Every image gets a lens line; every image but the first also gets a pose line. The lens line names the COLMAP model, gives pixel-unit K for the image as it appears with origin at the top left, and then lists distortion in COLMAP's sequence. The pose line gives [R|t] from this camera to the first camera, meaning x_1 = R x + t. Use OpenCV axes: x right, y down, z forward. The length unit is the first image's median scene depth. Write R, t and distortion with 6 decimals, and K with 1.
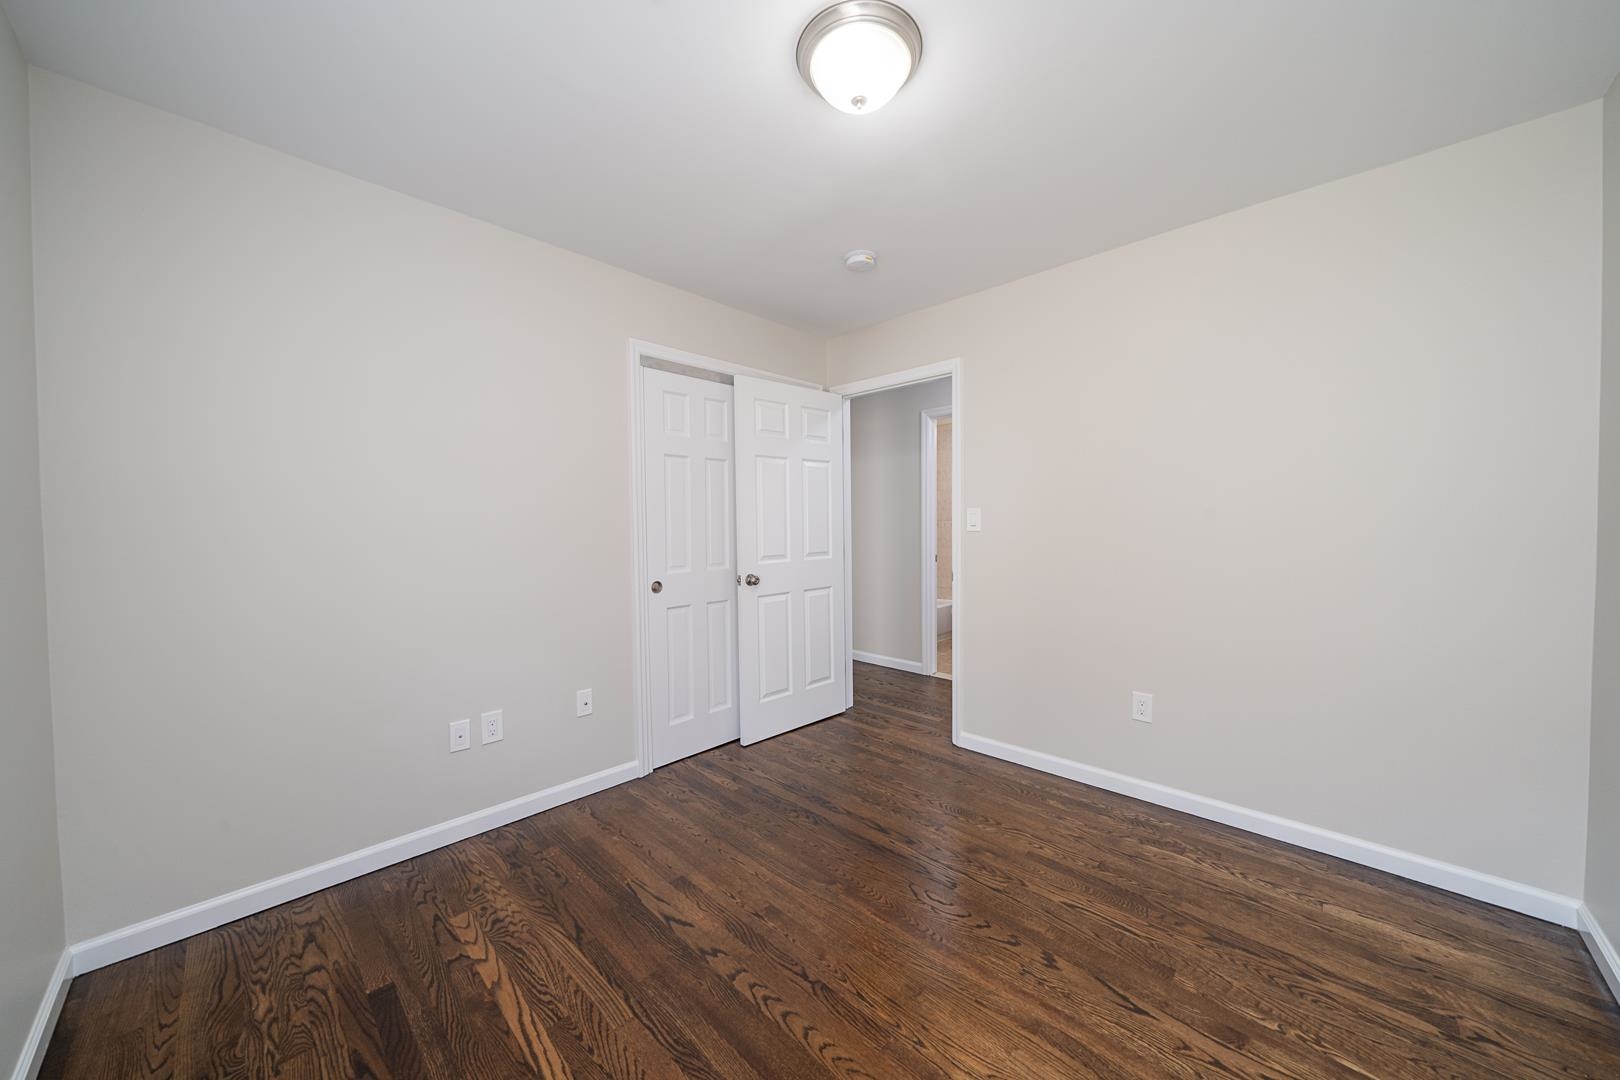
lens RADIAL K [[543.2, 0, 810.0], [0, 543.2, 540.0], [0, 0, 1]] dist [-0.005184, -0.000009]
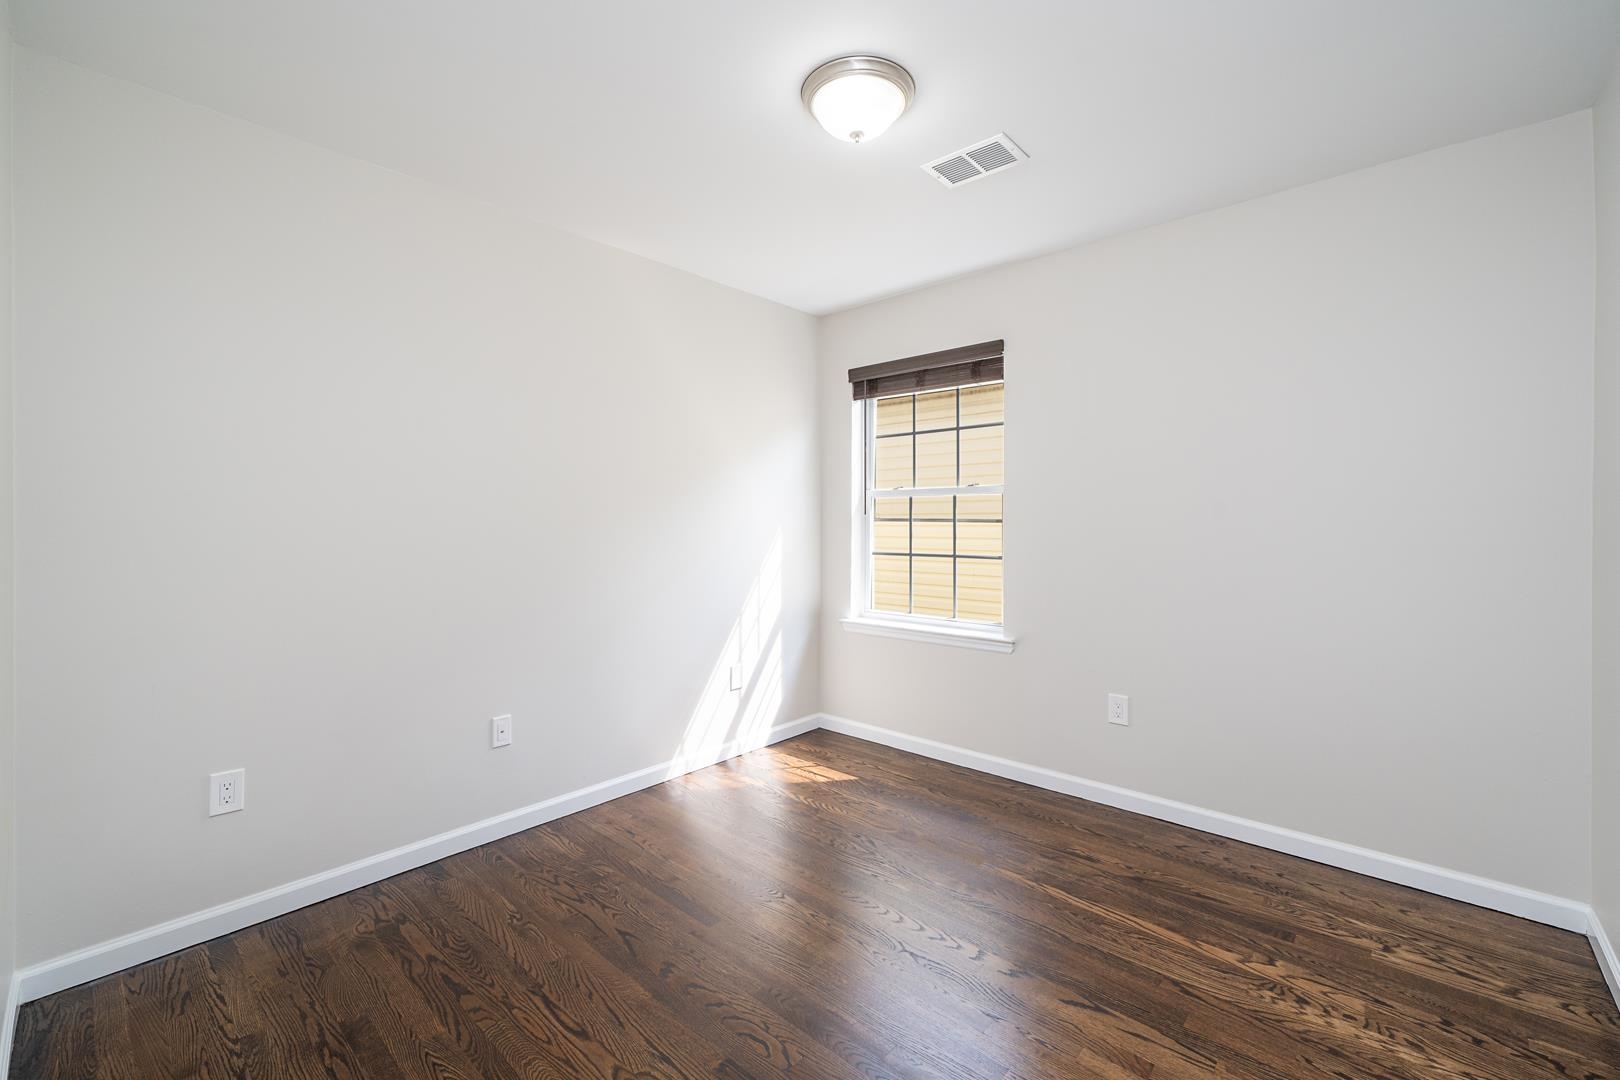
lens RADIAL K [[651.4, 0, 810.0], [0, 651.4, 540.0], [0, 0, 1]] dist [-0.002455, -0.000323]
pose [[-0.999347, 0.009336, -0.034915, 0.219275], [0.007138, 0.998016, 0.062559, -0.068380], [0.035429, 0.062269, -0.997430, 2.134242]]
